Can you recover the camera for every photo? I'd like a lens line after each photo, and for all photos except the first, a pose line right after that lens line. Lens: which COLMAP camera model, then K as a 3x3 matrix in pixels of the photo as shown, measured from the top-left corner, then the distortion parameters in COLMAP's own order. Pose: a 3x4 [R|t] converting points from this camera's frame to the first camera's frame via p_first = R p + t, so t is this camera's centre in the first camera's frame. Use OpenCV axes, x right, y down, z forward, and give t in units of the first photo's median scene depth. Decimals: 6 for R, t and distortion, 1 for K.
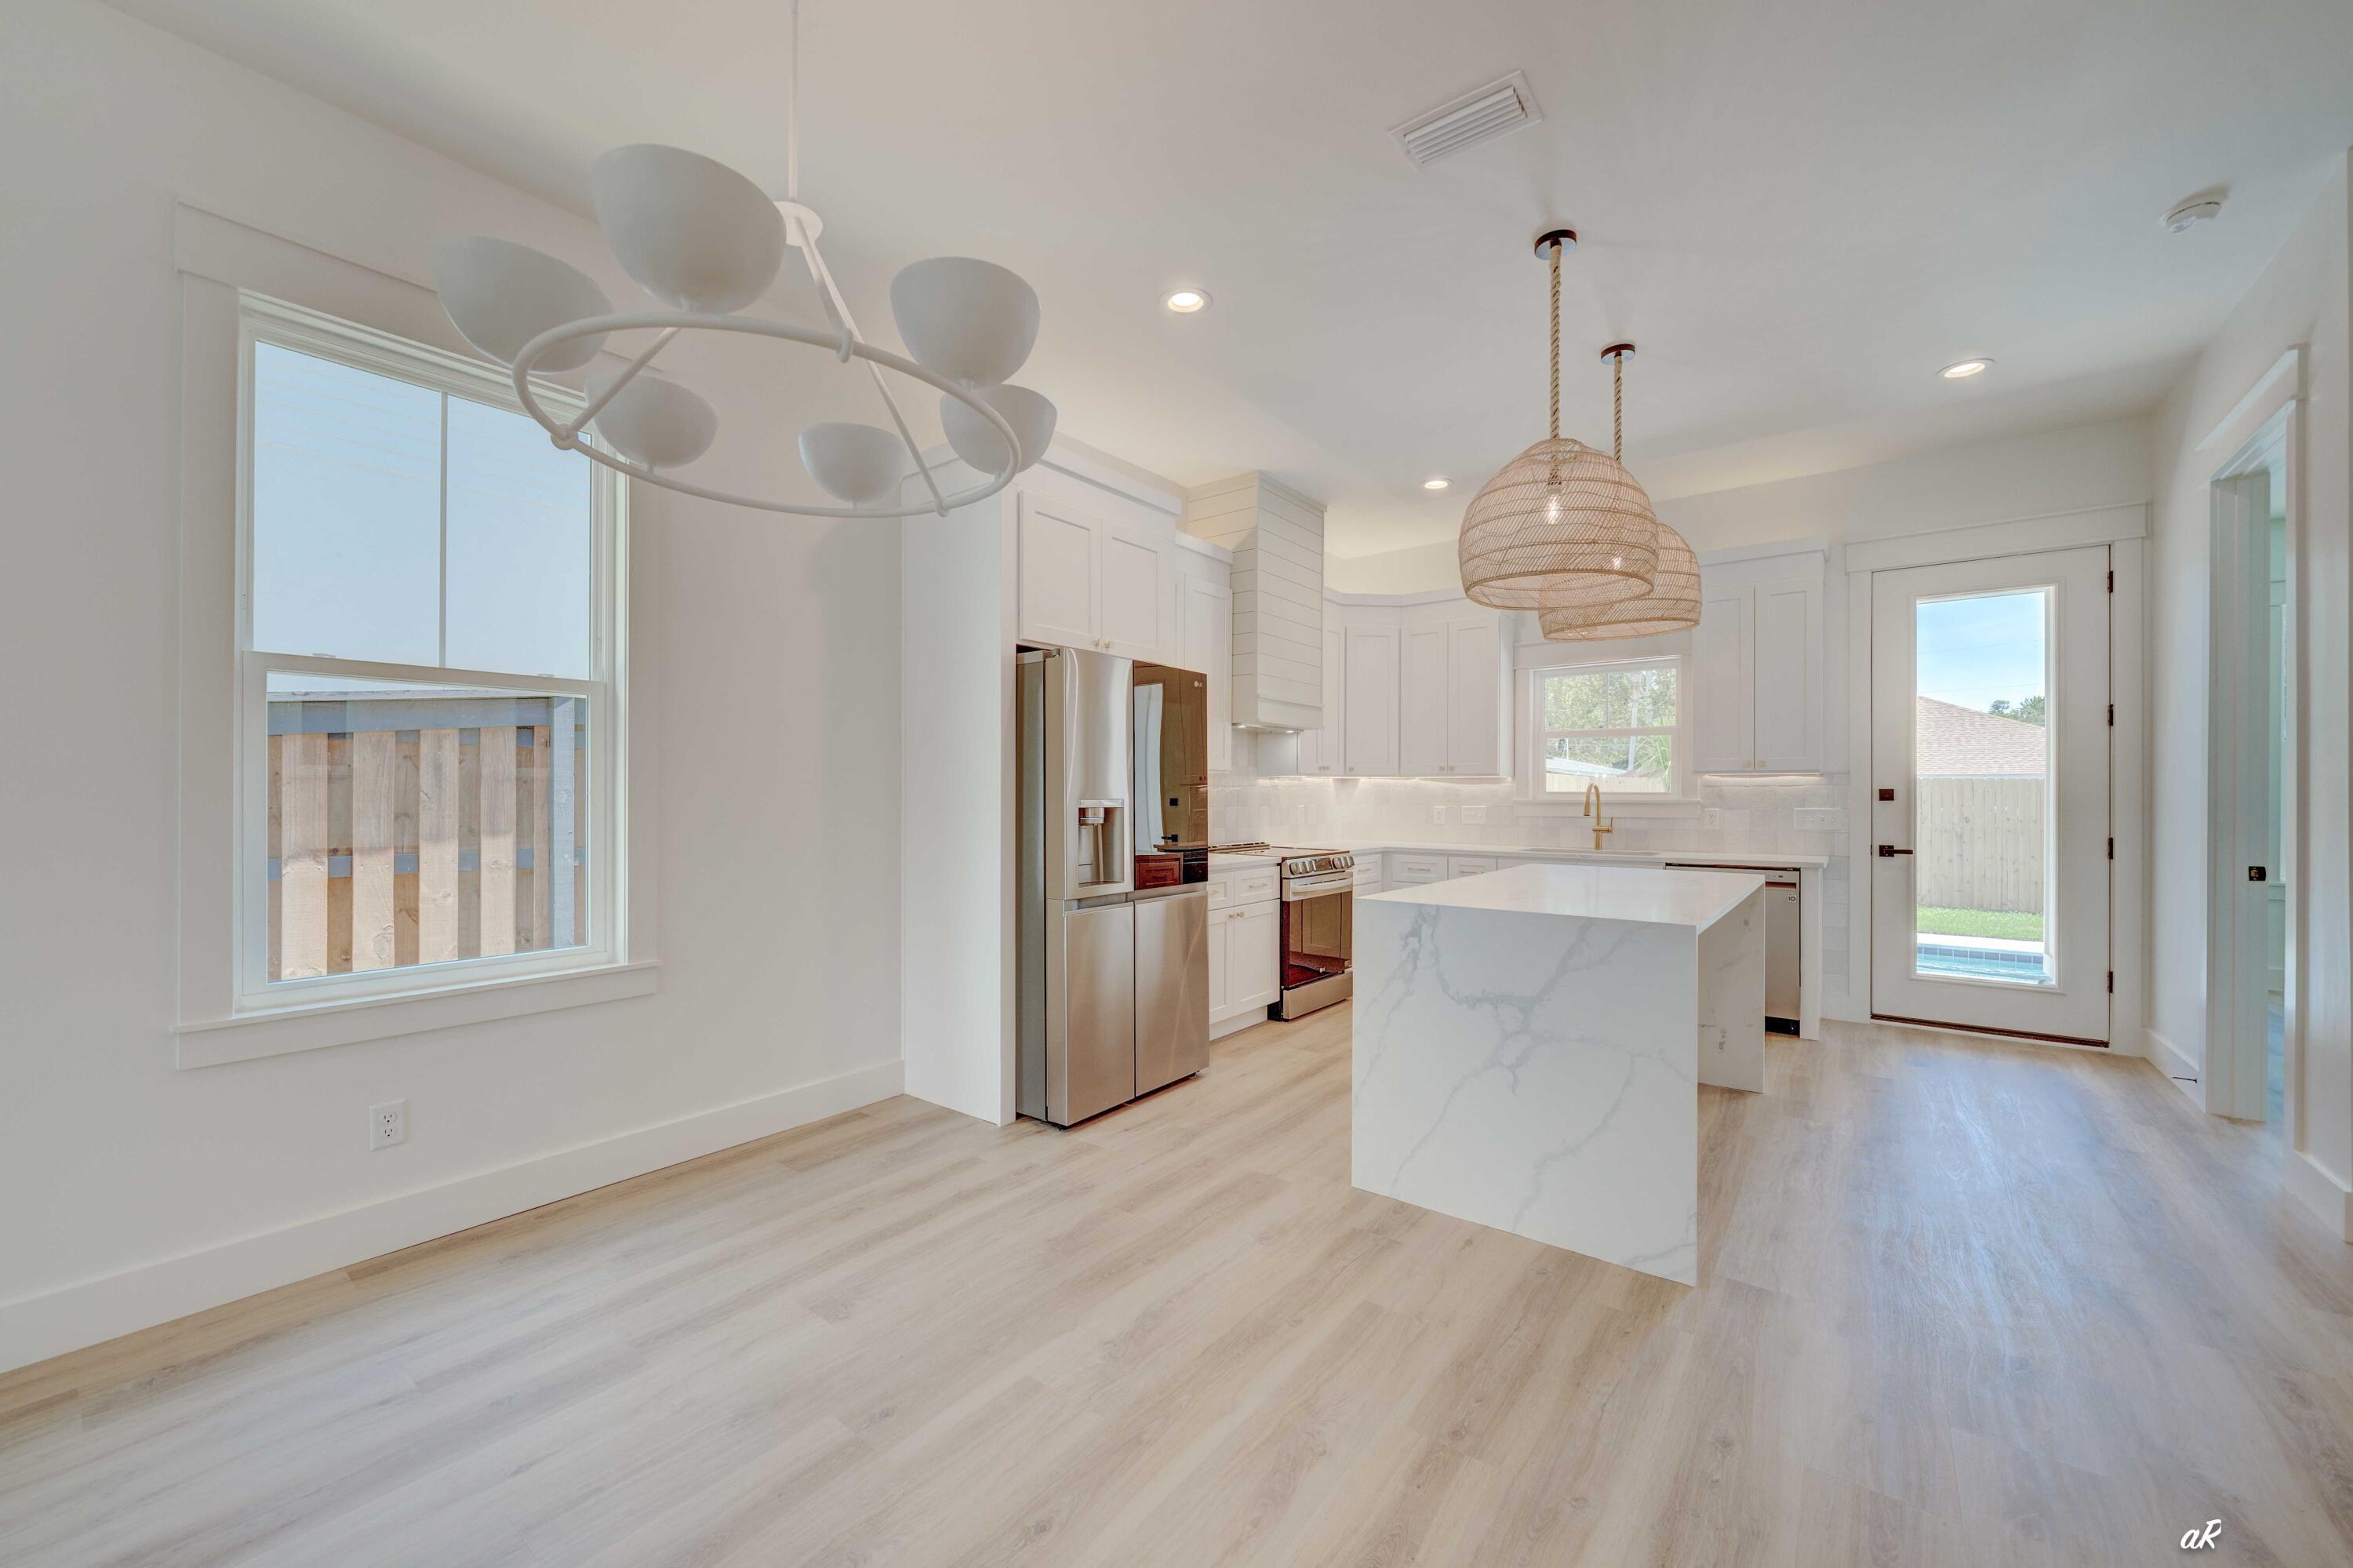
lens RADIAL K [[909.9, 0, 1185.7], [0, 909.9, 796.2], [0, 0, 1]] dist [-0.002444, 0.000847]
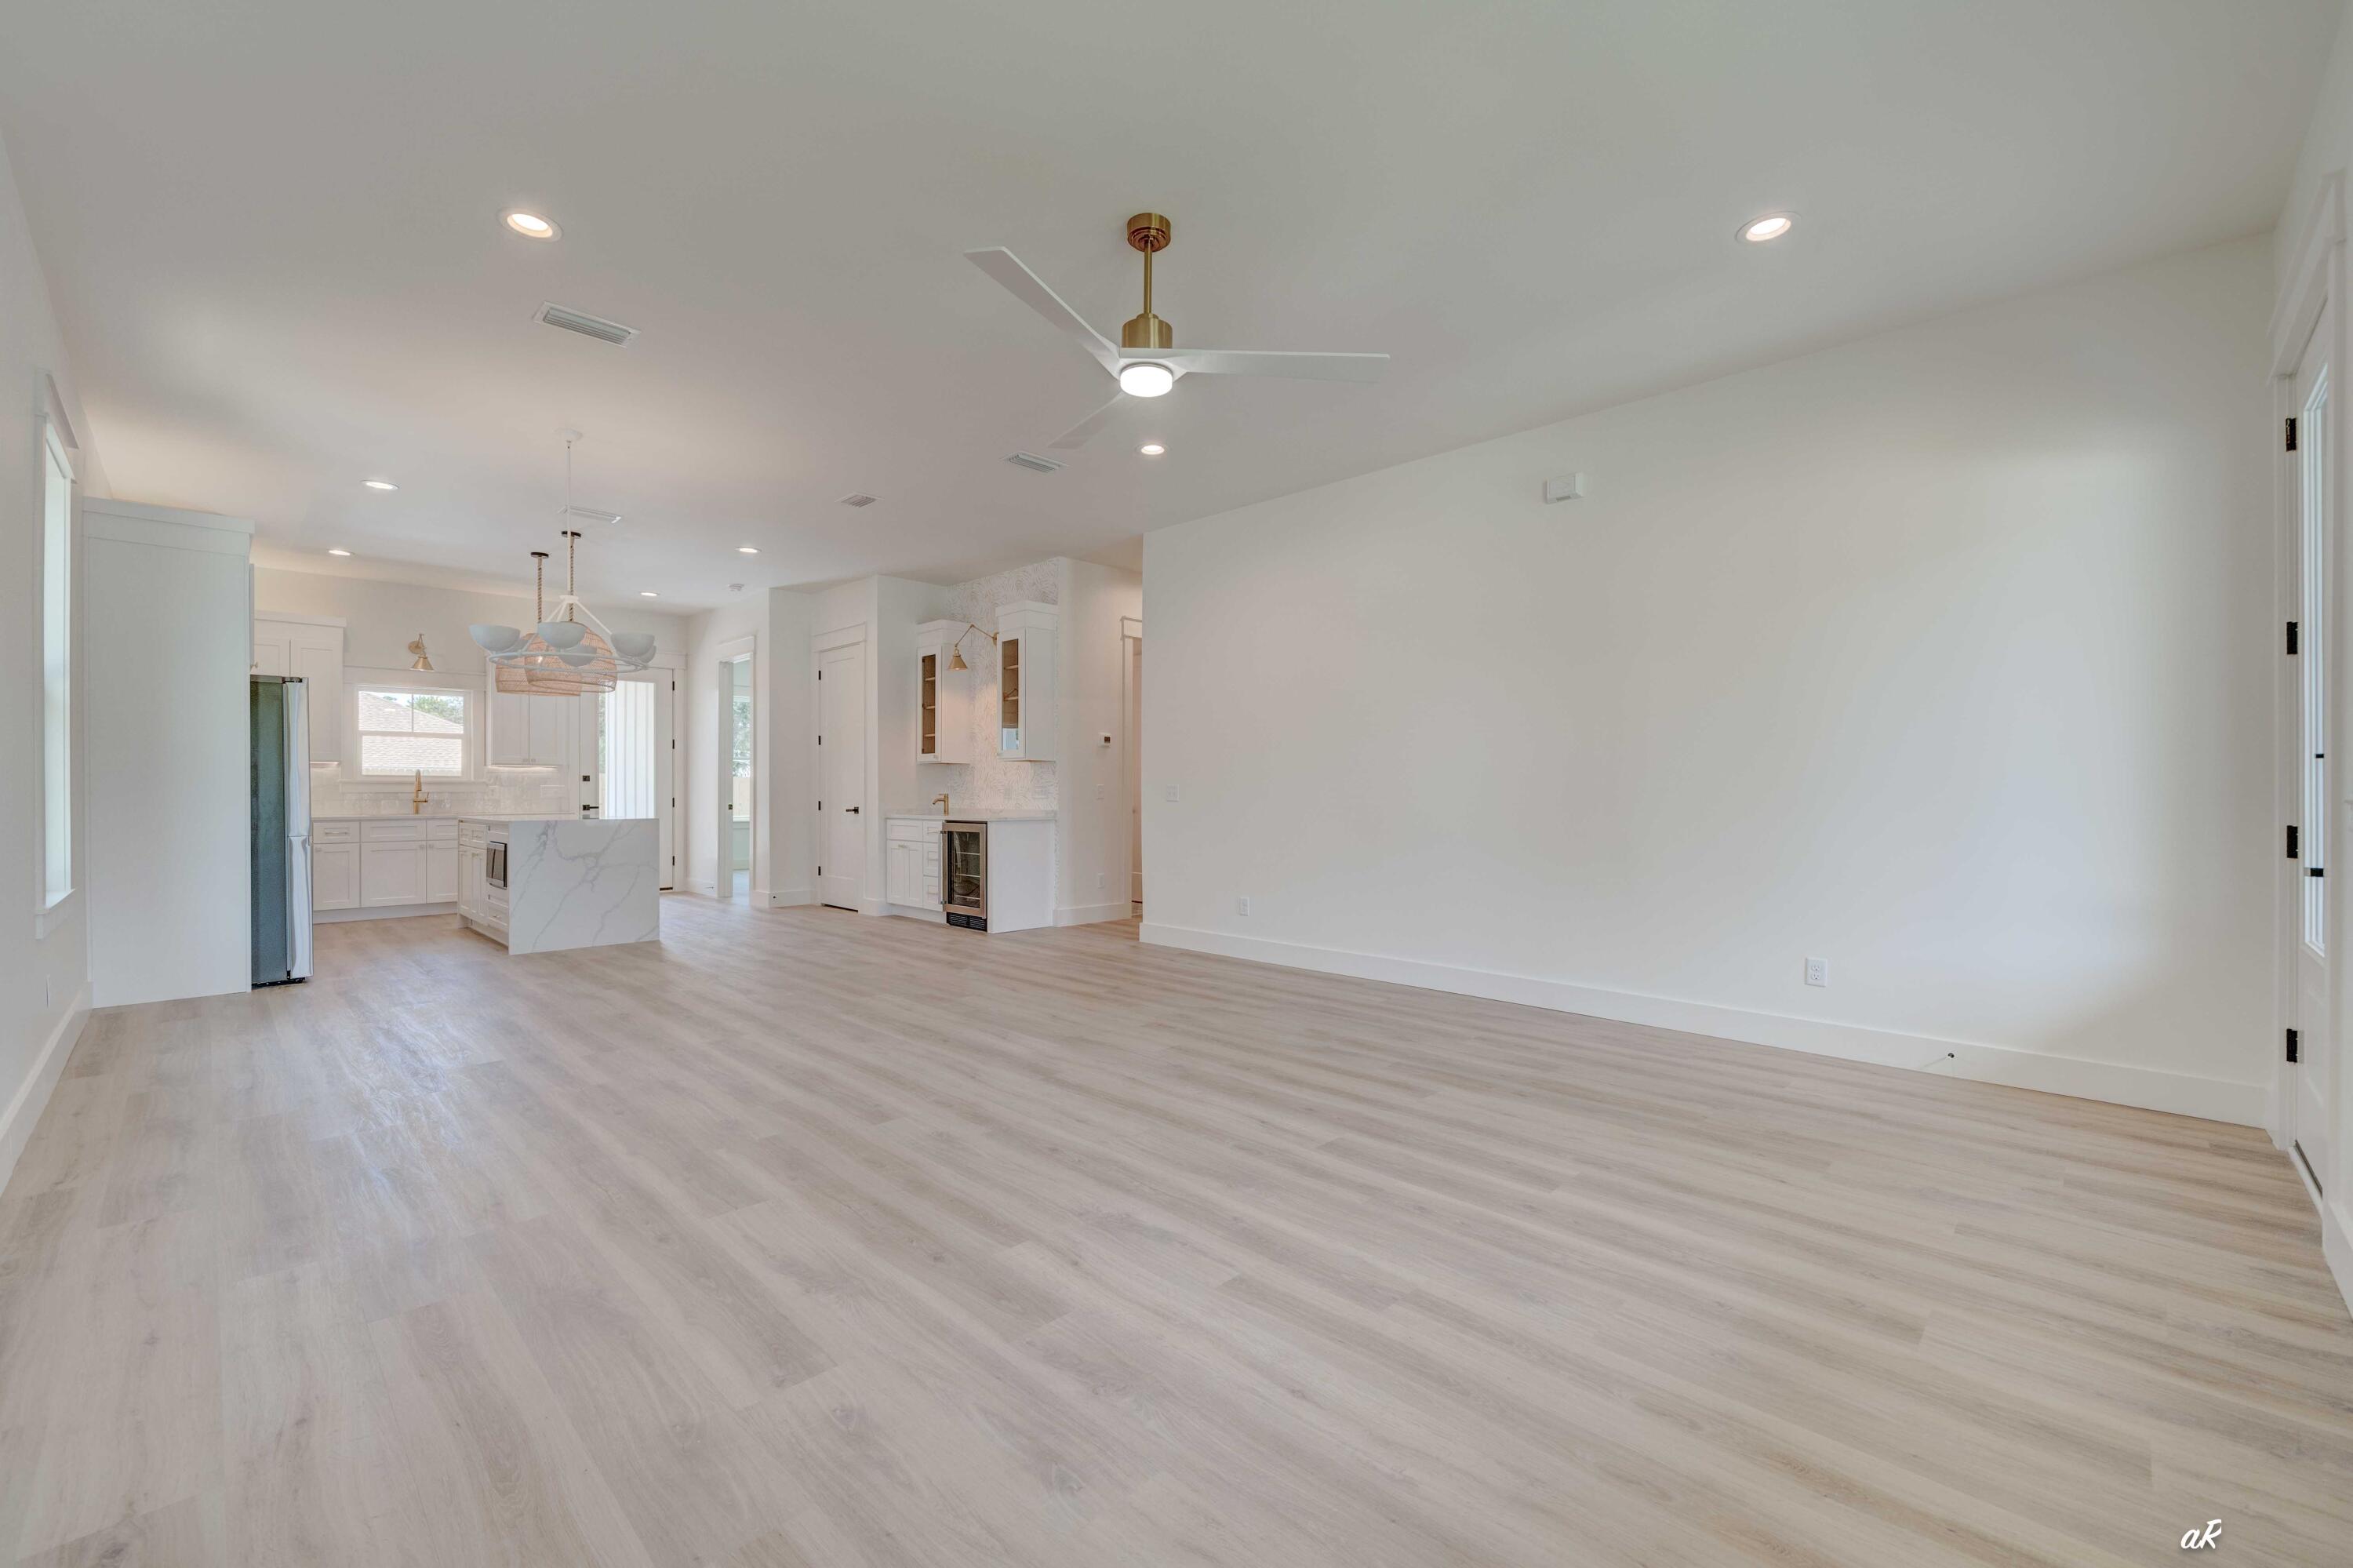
lens RADIAL K [[973.7, 0, 1156.5], [0, 973.7, 787.8], [0, 0, 1]] dist [-0.019072, 0.000550]
pose [[0.144246, 0.000017, 0.989542, -1.194998], [0.002553, 0.999997, -0.000389, 0.024973], [-0.989539, 0.002583, 0.144245, -0.542185]]
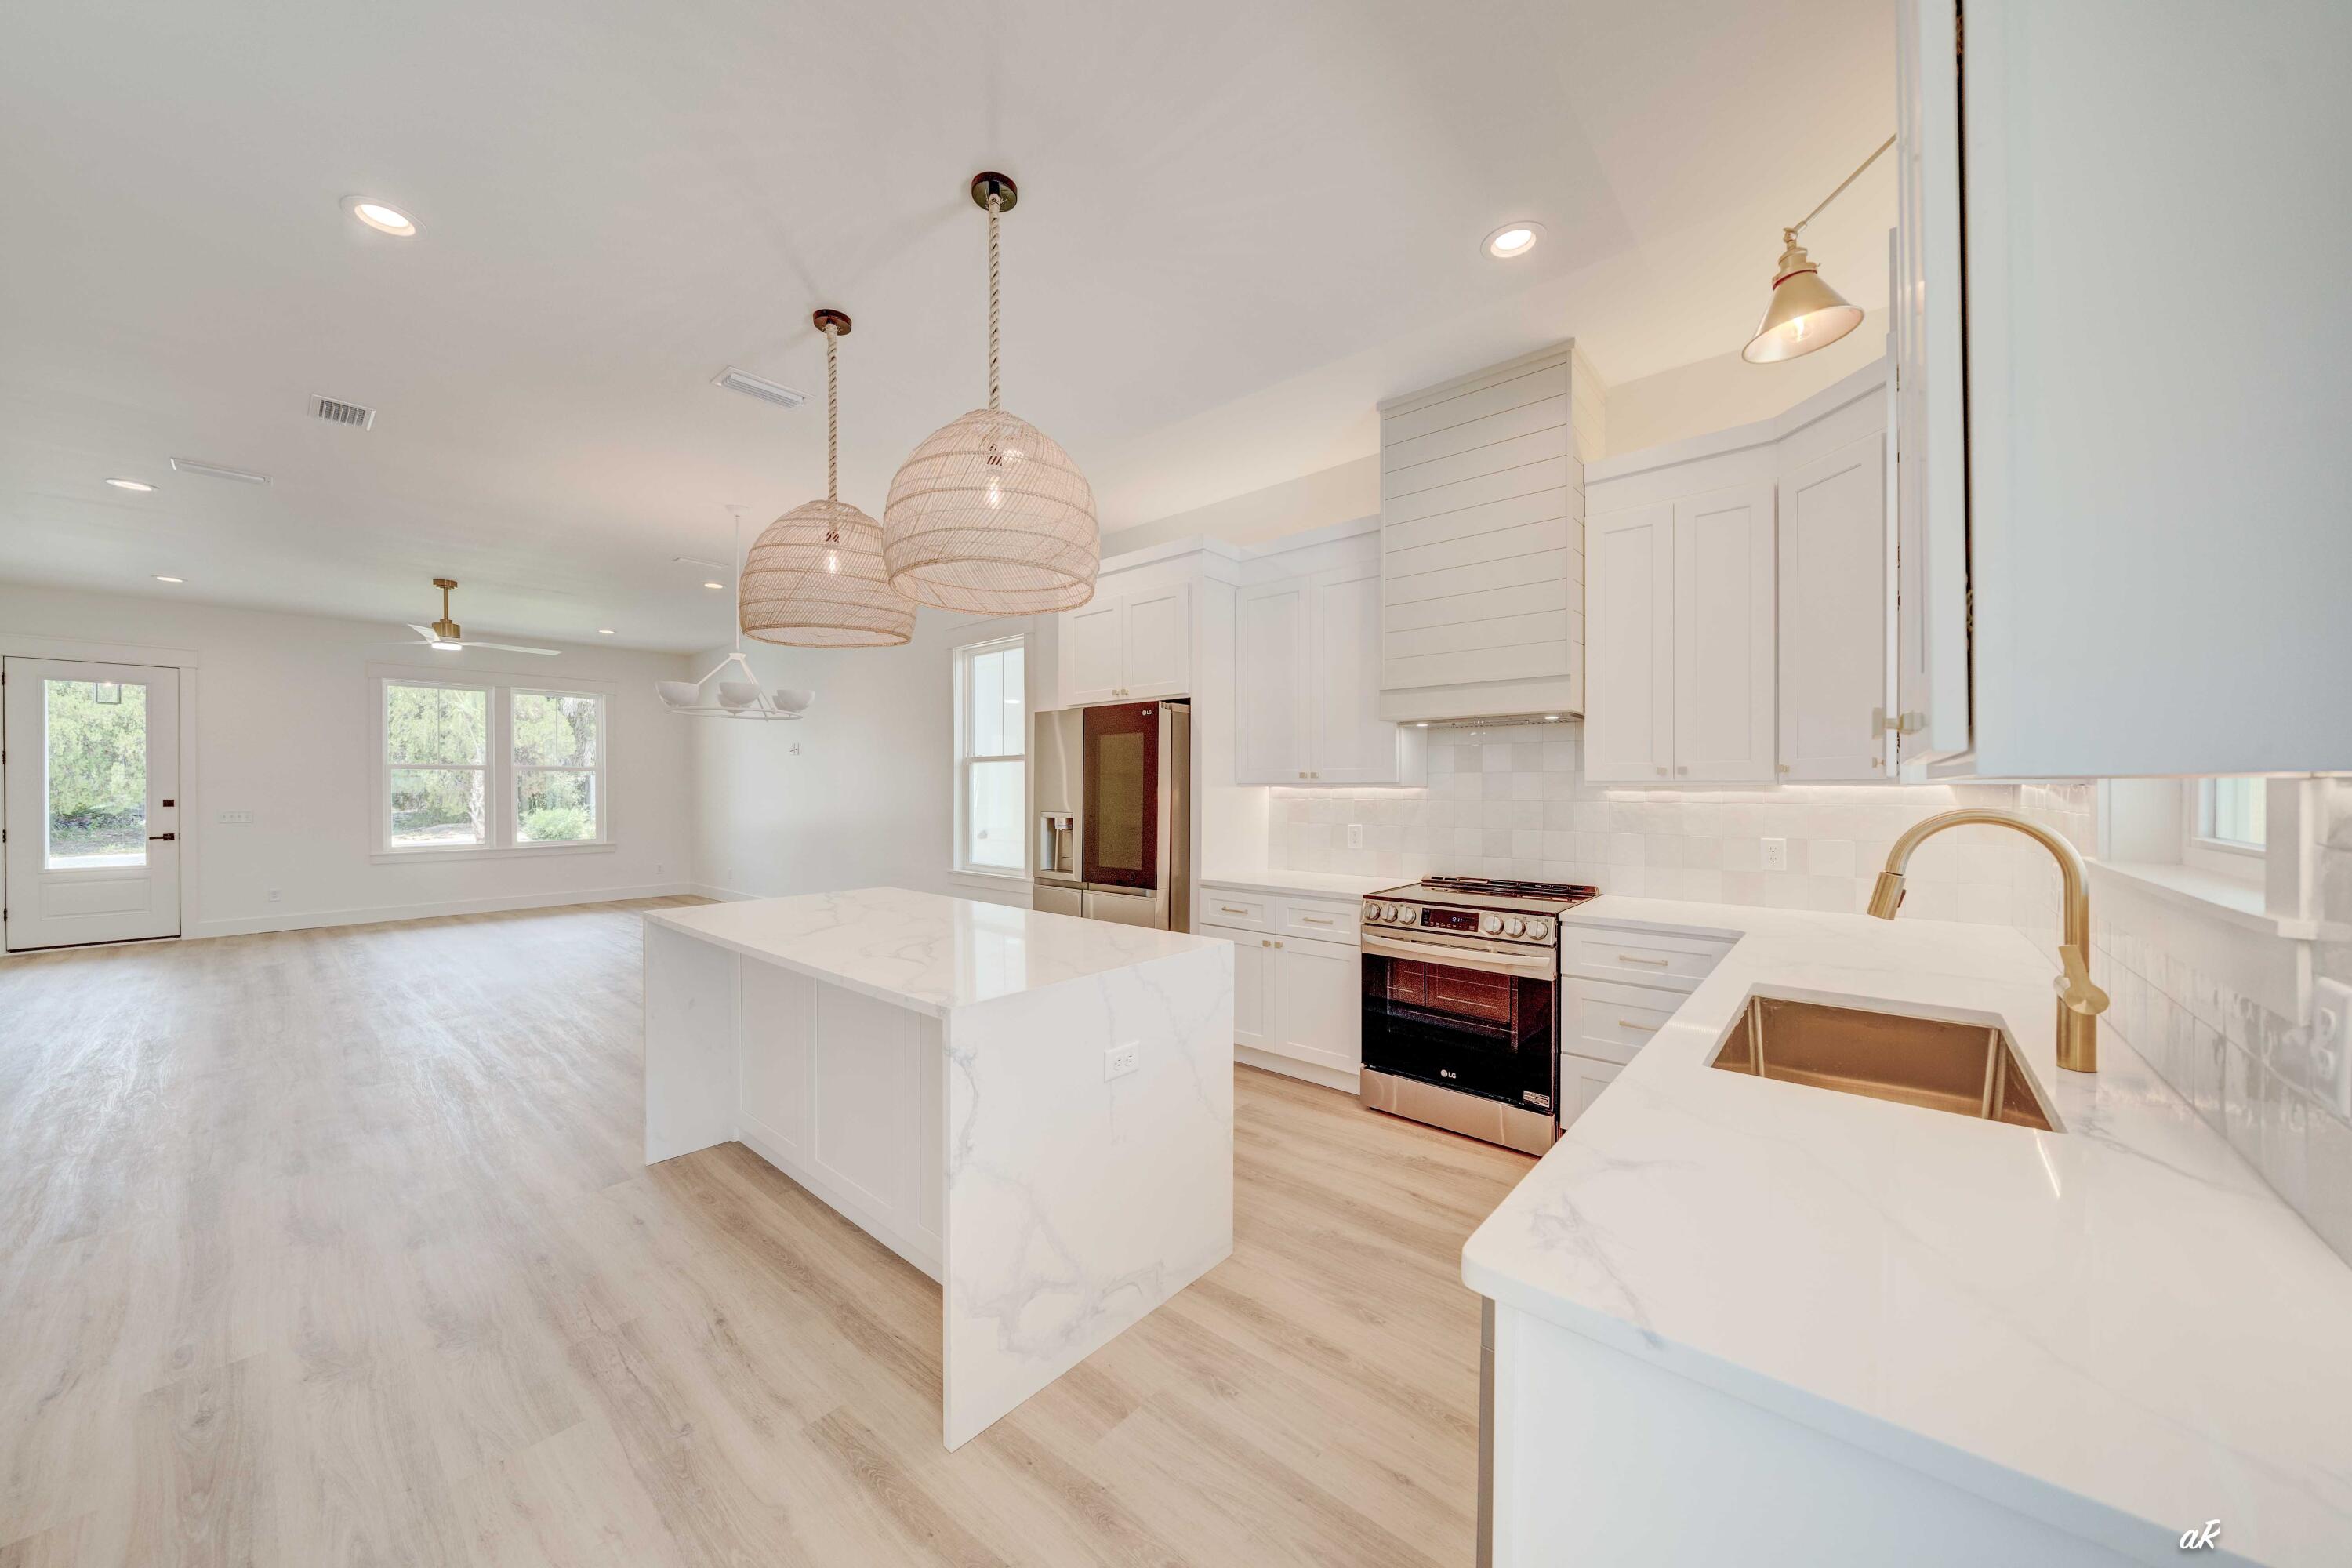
lens RADIAL K [[828.5, 0, 1168.1], [0, 828.5, 789.9], [0, 0, 1]] dist [-0.002889, -0.000931]
pose [[-0.080262, -0.002947, -0.996769, 0.923803], [-0.004942, 0.999985, -0.002559, -0.021883], [0.996762, 0.004721, -0.080276, 0.998800]]
